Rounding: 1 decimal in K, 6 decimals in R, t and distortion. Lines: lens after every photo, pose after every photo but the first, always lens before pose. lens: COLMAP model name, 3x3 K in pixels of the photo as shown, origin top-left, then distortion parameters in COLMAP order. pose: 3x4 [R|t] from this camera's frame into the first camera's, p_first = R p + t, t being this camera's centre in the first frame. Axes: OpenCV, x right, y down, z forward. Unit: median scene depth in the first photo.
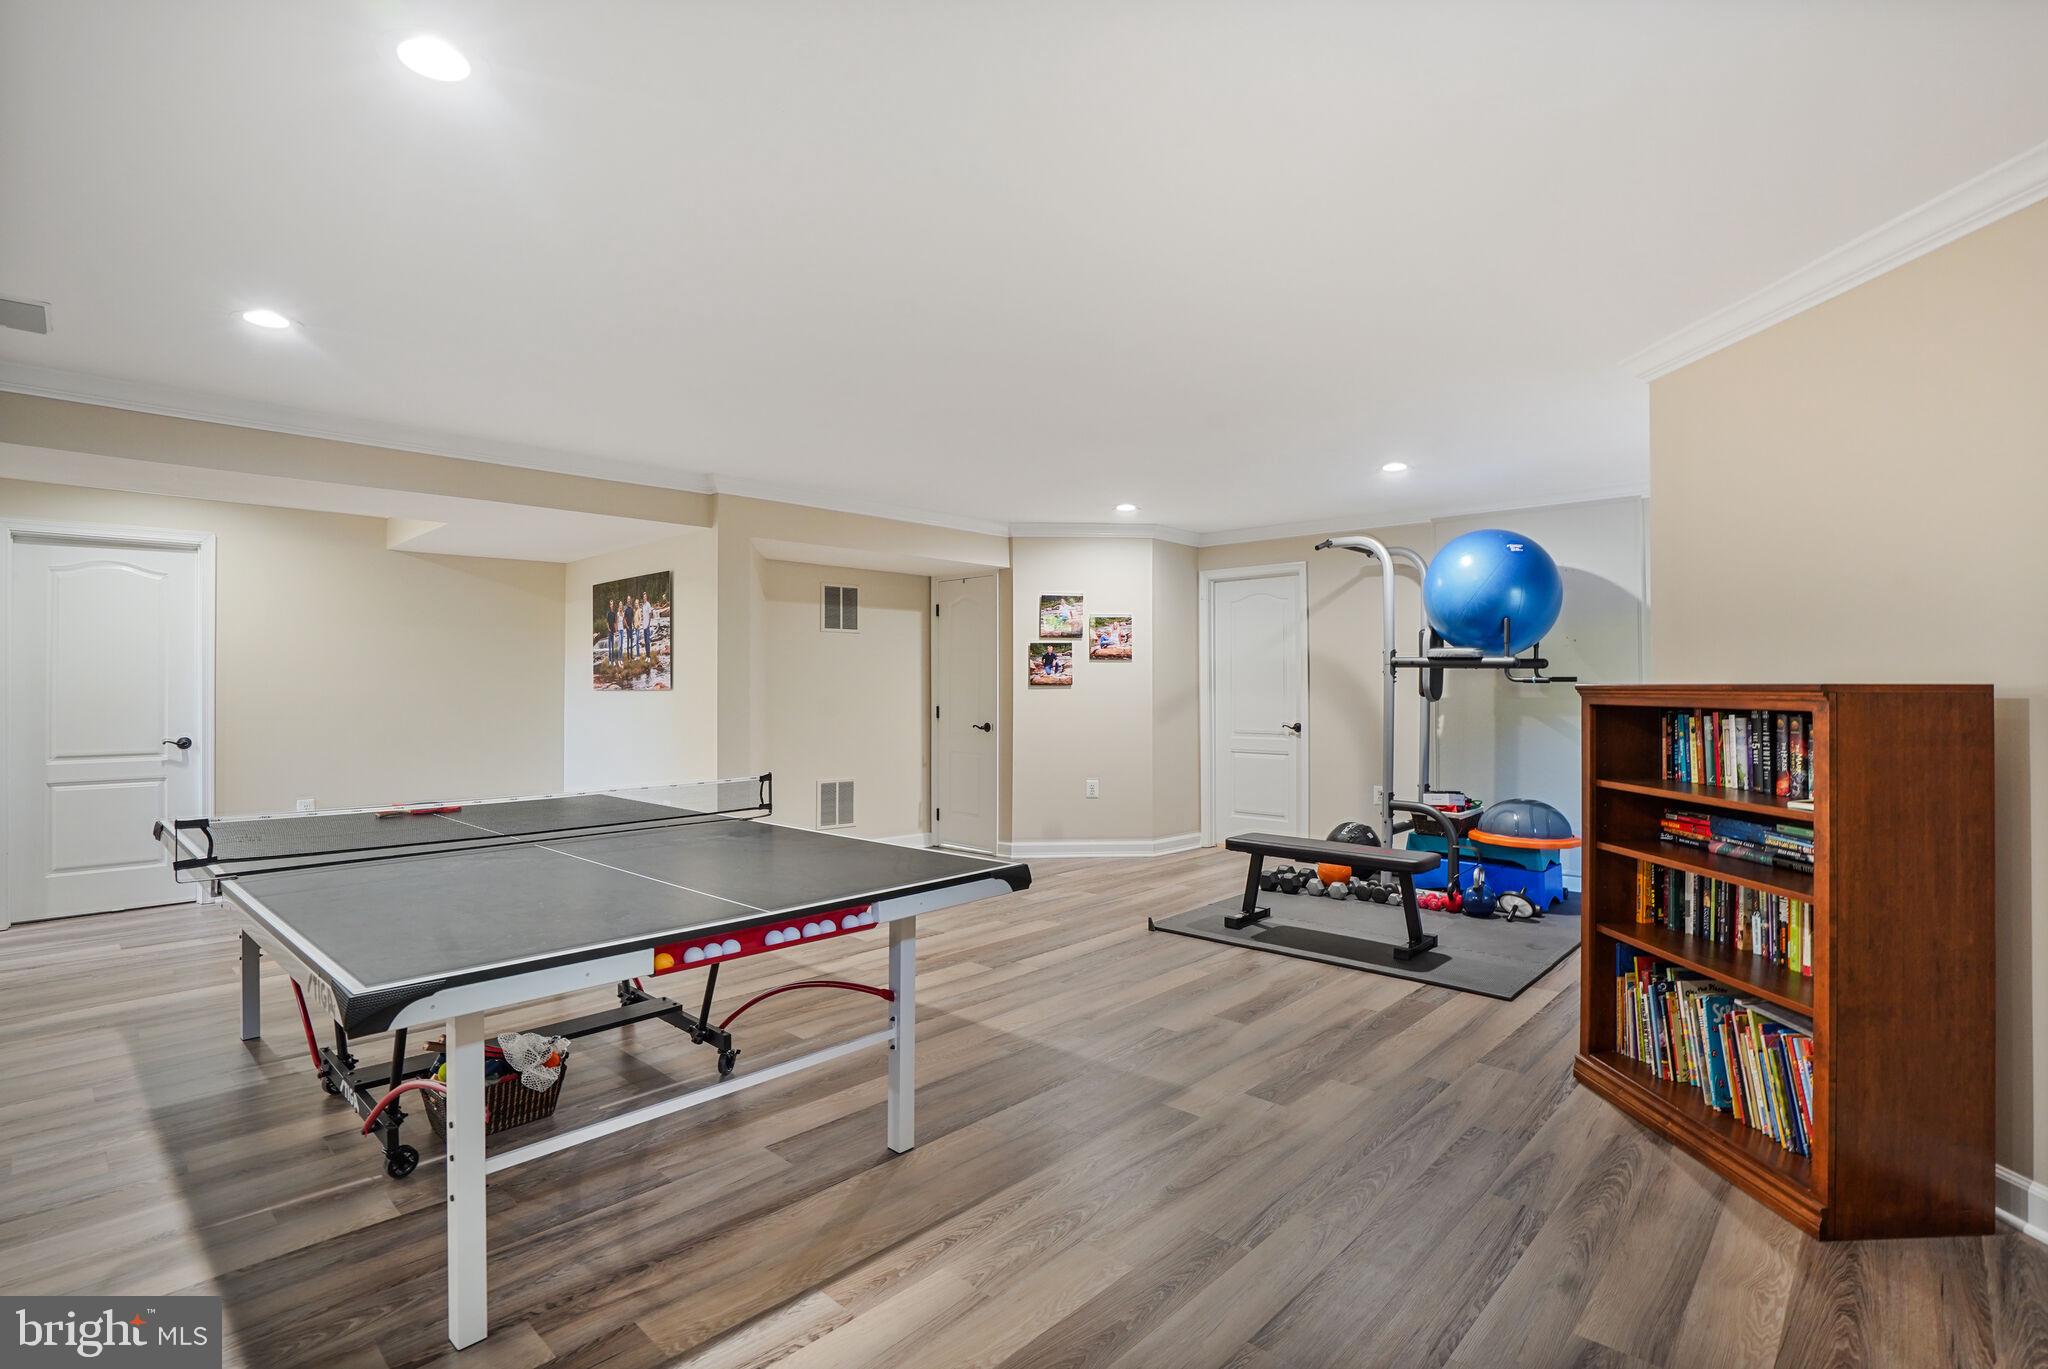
lens RADIAL K [[969.3, 0, 1039.0], [0, 969.3, 685.5], [0, 0, 1]] dist [-0.056874, 0.024524]
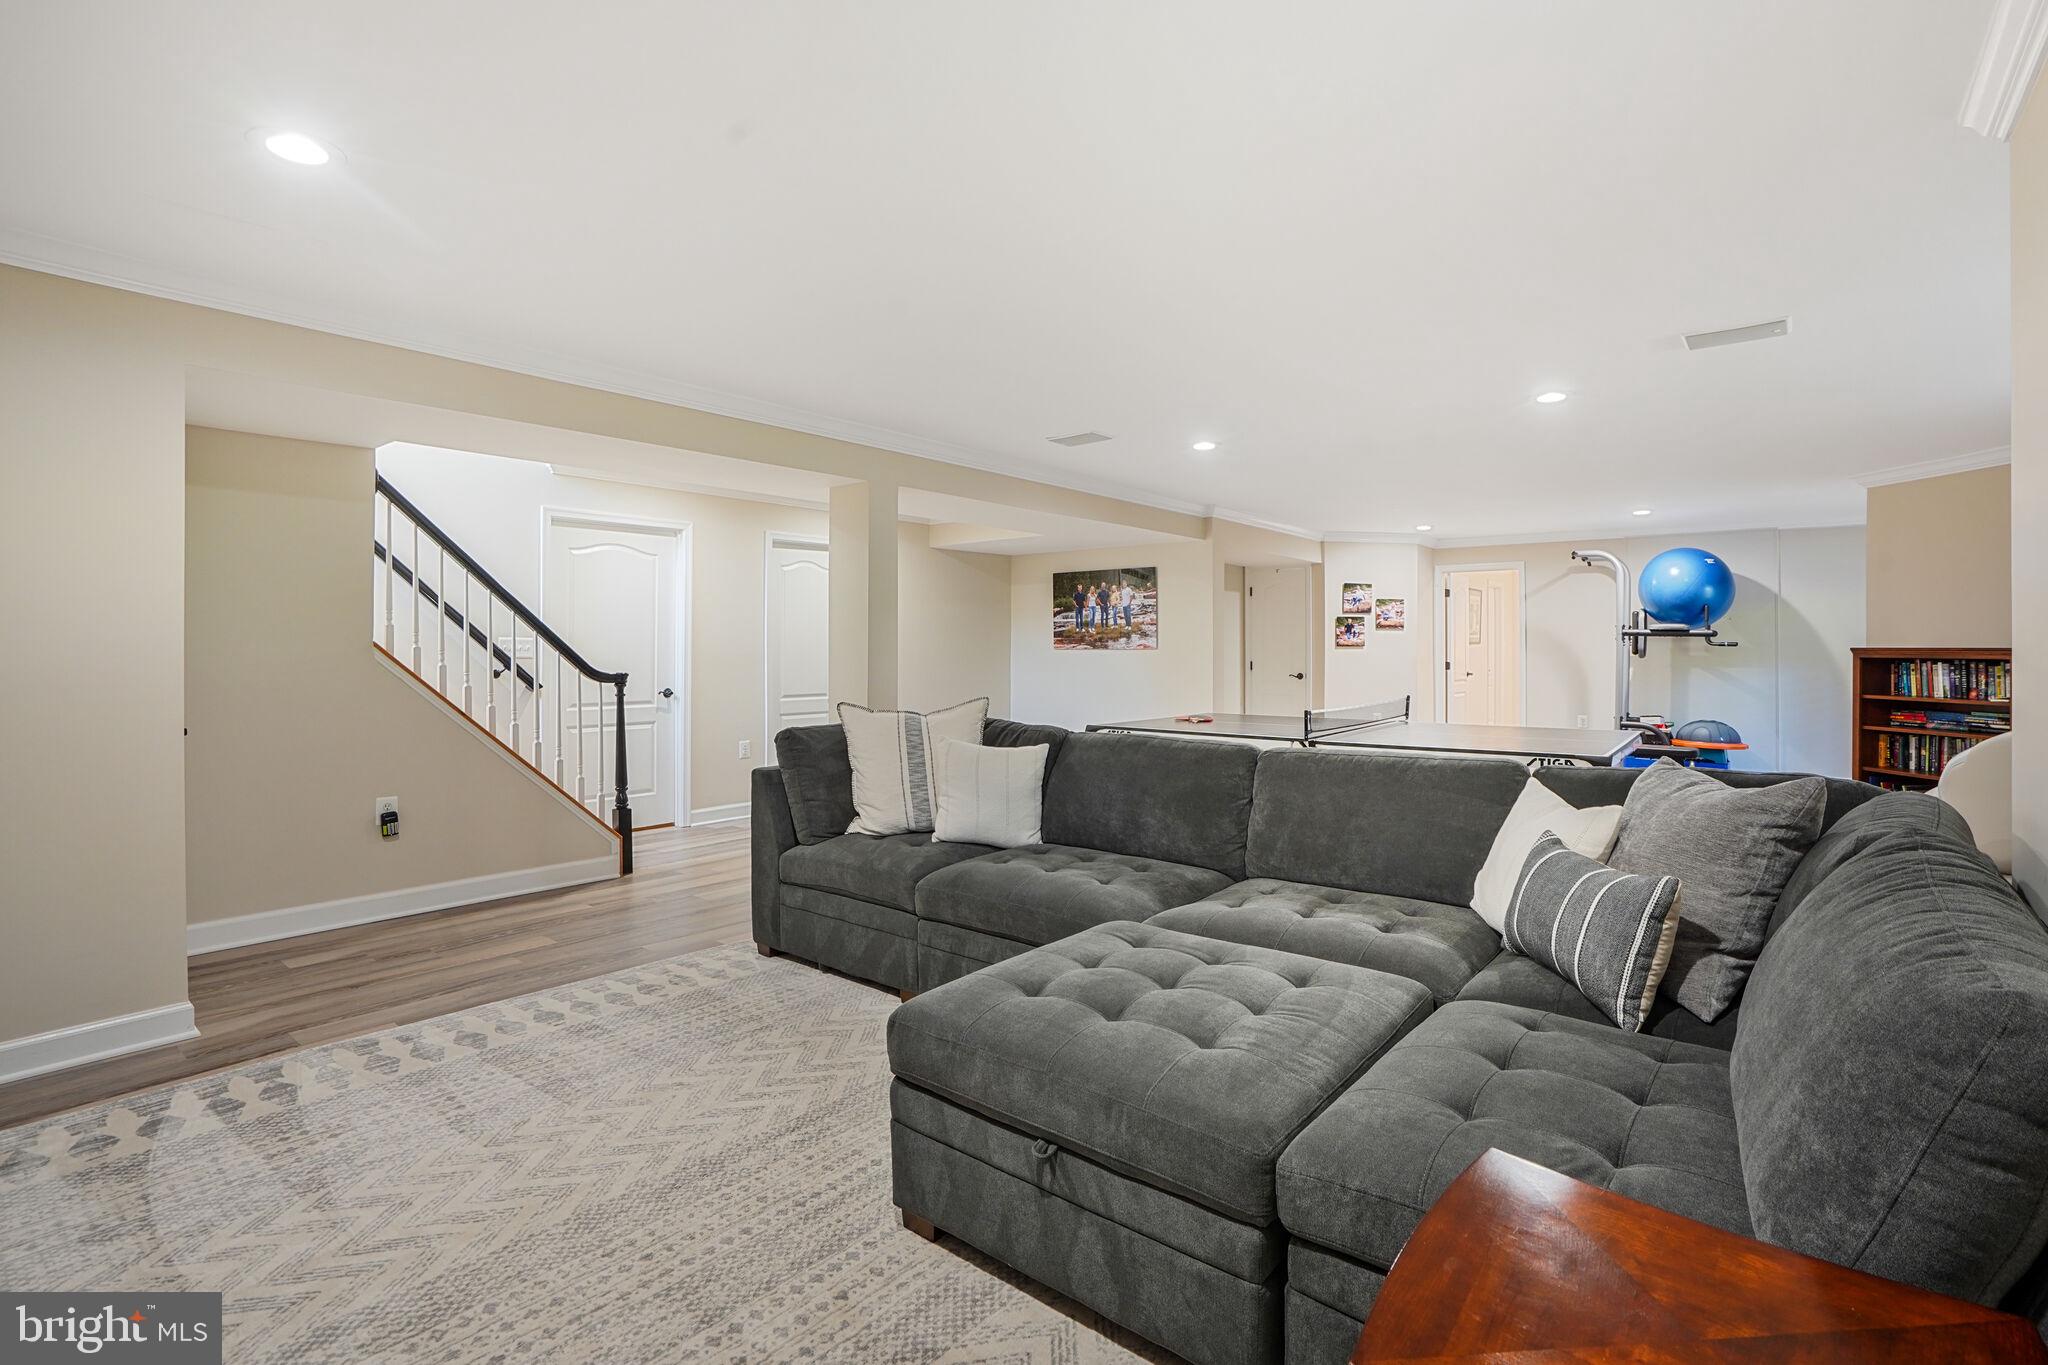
lens RADIAL K [[960.0, 0, 1019.7], [0, 960.0, 662.4], [0, 0, 1]] dist [-0.054749, 0.022908]
pose [[0.996979, 0.001170, 0.077663, -0.698901], [-0.002512, 0.999849, 0.017186, 0.000433], [-0.077631, -0.017330, 0.996832, -0.428246]]
